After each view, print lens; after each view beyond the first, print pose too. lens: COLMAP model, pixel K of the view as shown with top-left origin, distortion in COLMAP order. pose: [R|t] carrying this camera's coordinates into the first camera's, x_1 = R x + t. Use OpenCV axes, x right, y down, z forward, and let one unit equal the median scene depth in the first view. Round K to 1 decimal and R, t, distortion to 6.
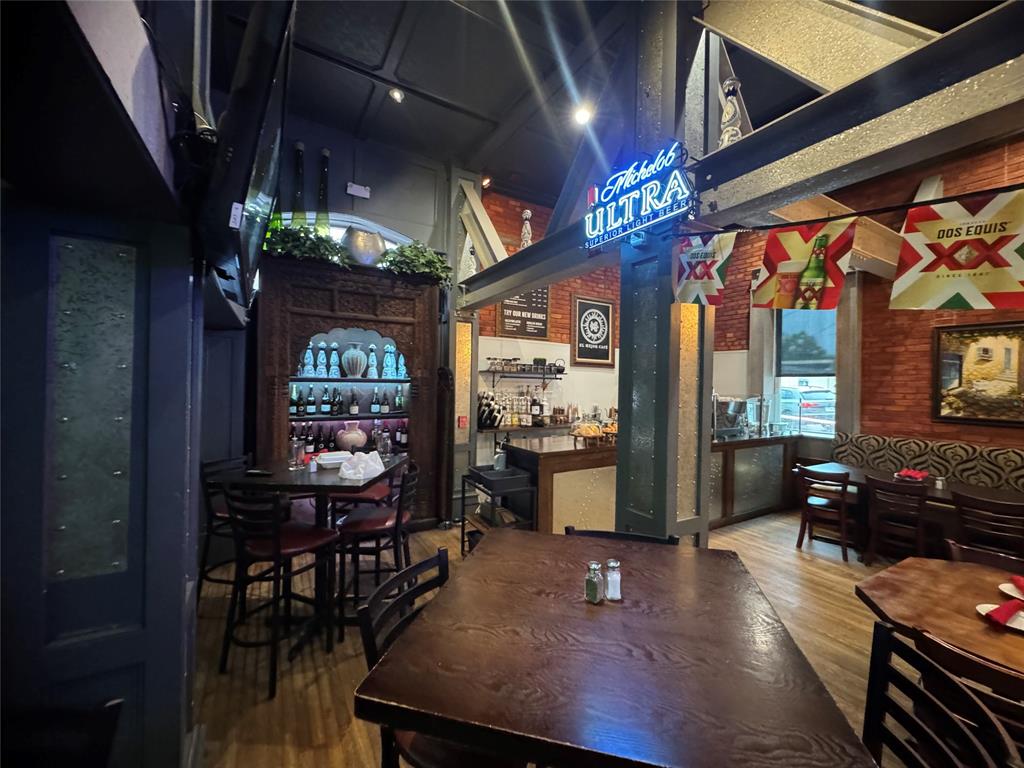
lens RADIAL K [[408.4, 0, 512.7], [0, 408.4, 383.2], [0, 0, 1]] dist [-0.001680, 0.000266]
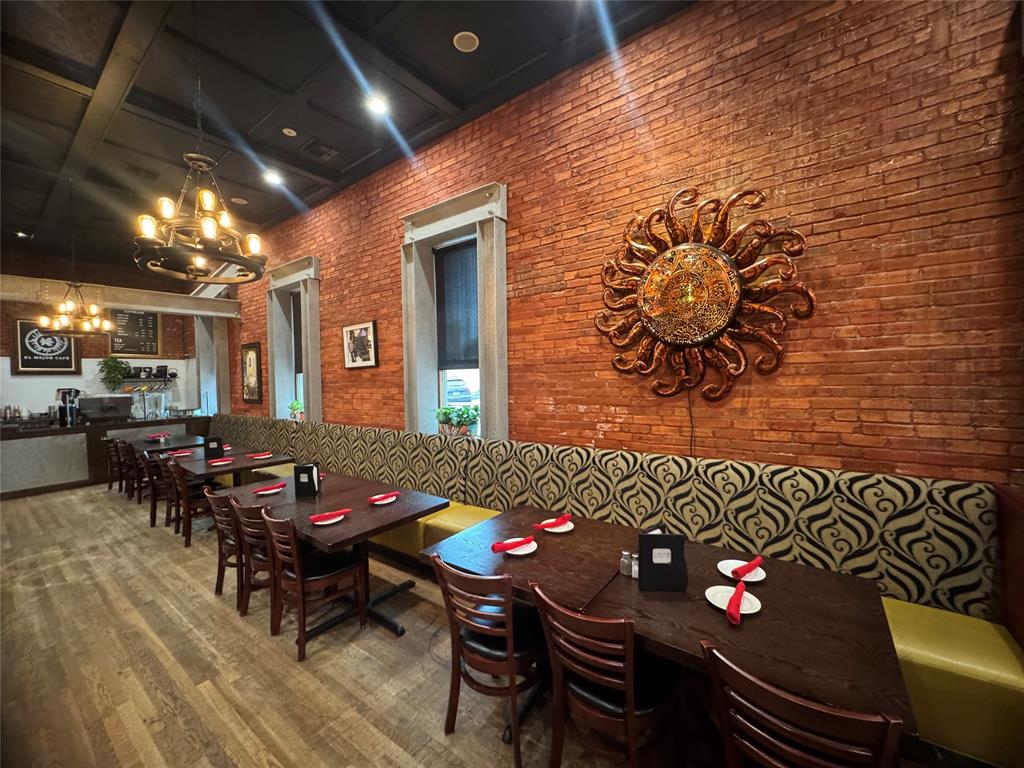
lens RADIAL K [[408.4, 0, 512.7], [0, 408.4, 383.2], [0, 0, 1]] dist [-0.001680, 0.000266]
pose [[0.922188, -0.050676, 0.383408, 1.419899], [0.044718, 0.998701, 0.024443, 0.026220], [-0.384149, -0.005395, 0.923255, -0.942938]]
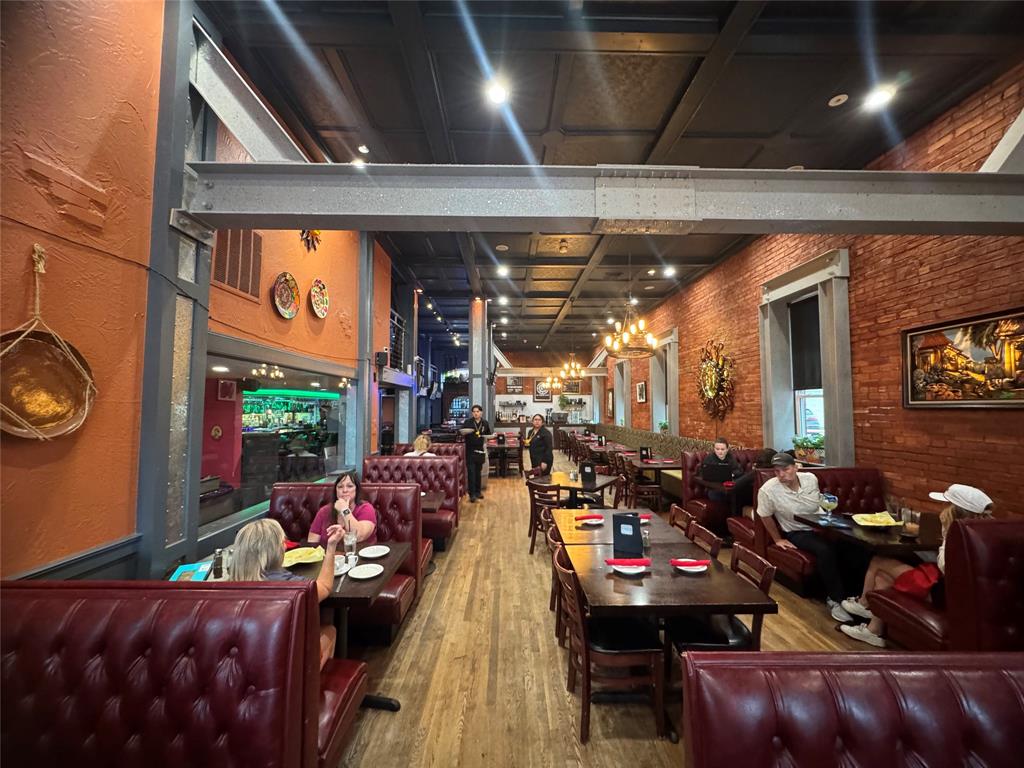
lens RADIAL K [[408.4, 0, 512.7], [0, 408.4, 383.2], [0, 0, 1]] dist [-0.001680, 0.000266]
pose [[0.867915, -0.051339, -0.494053, 2.022564], [0.019079, 0.997356, -0.070124, 0.033717], [0.496347, 0.051436, 0.866599, -2.262979]]
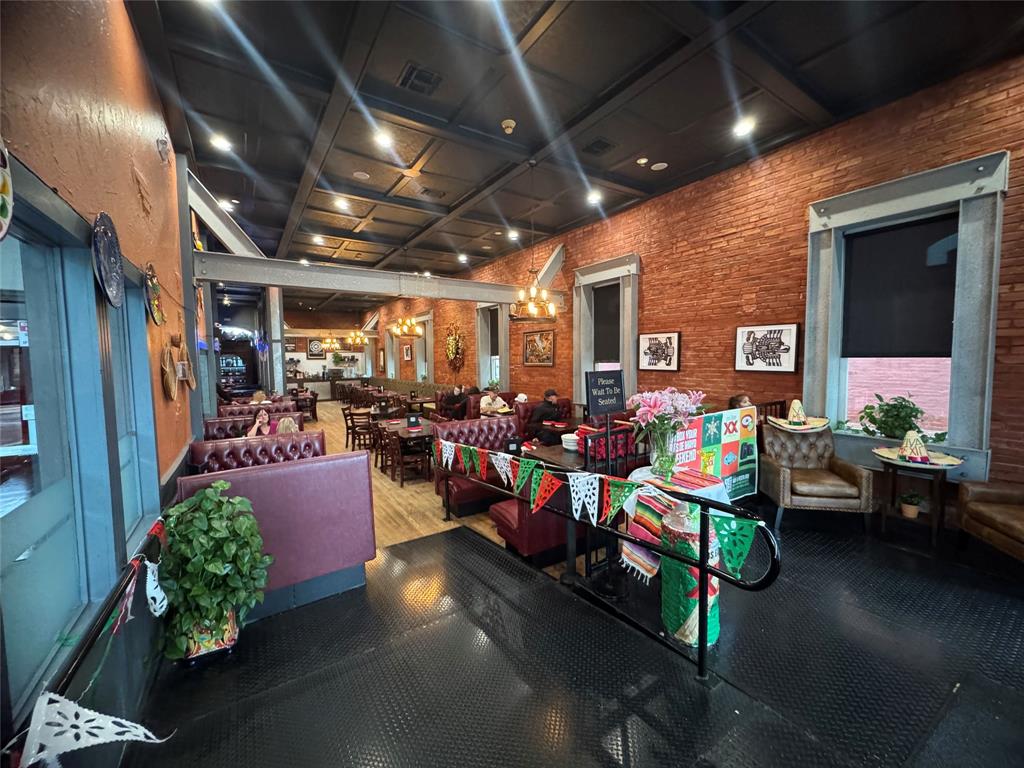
lens RADIAL K [[408.4, 0, 512.7], [0, 408.4, 383.2], [0, 0, 1]] dist [-0.001680, 0.000266]
pose [[0.997979, -0.037311, 0.051440, 2.149746], [0.034140, 0.997541, 0.061202, 0.003192], [-0.053597, -0.059322, 0.996799, -3.121469]]
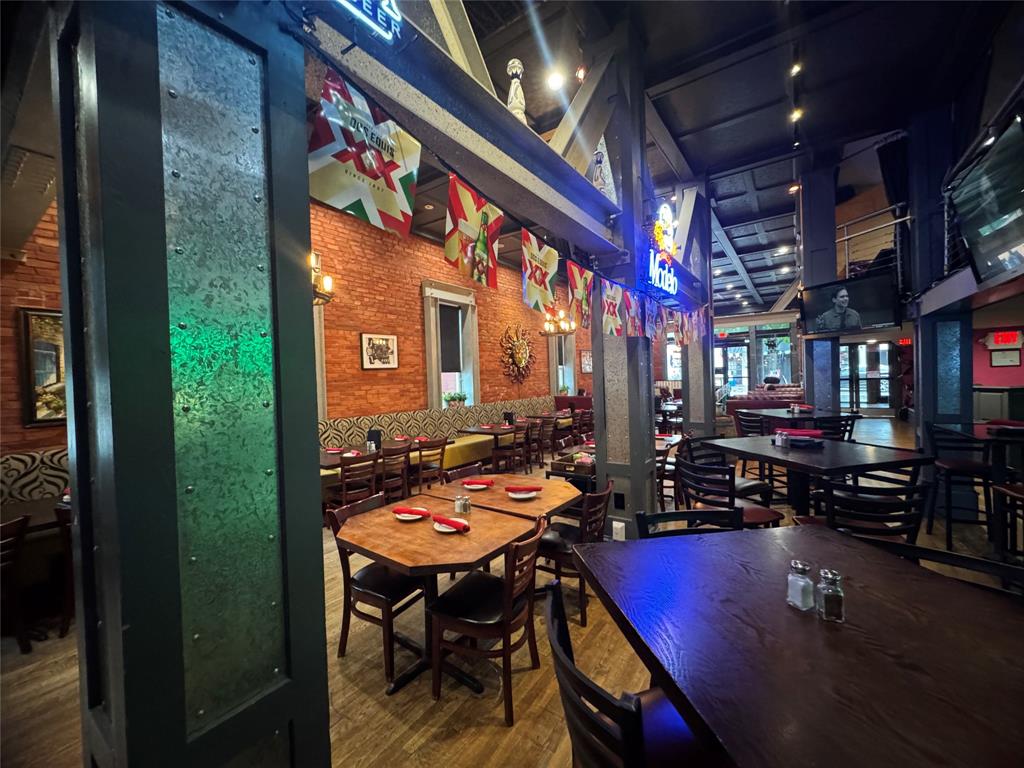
lens RADIAL K [[408.7, 0, 509.7], [0, 408.7, 383.4], [0, 0, 1]] dist [-0.000220, 0.000042]
pose [[-0.408578, -0.018430, 0.912537, -0.064844], [0.027283, 0.999103, 0.032394, 0.008950], [-0.912316, 0.038132, -0.407708, 0.474104]]
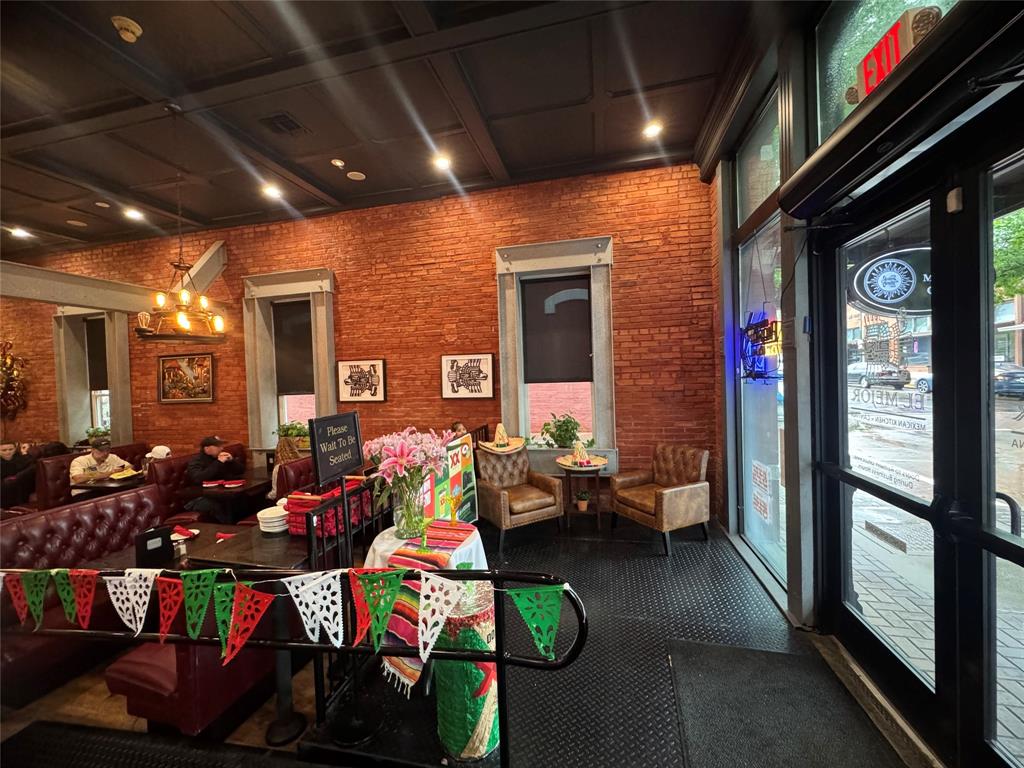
lens RADIAL K [[408.4, 0, 512.7], [0, 408.4, 383.2], [0, 0, 1]] dist [-0.001680, 0.000266]
pose [[0.688812, -0.059611, 0.722485, 2.138333], [0.051406, 0.998121, 0.033343, -0.011808], [-0.723116, 0.014173, 0.690582, -2.950520]]
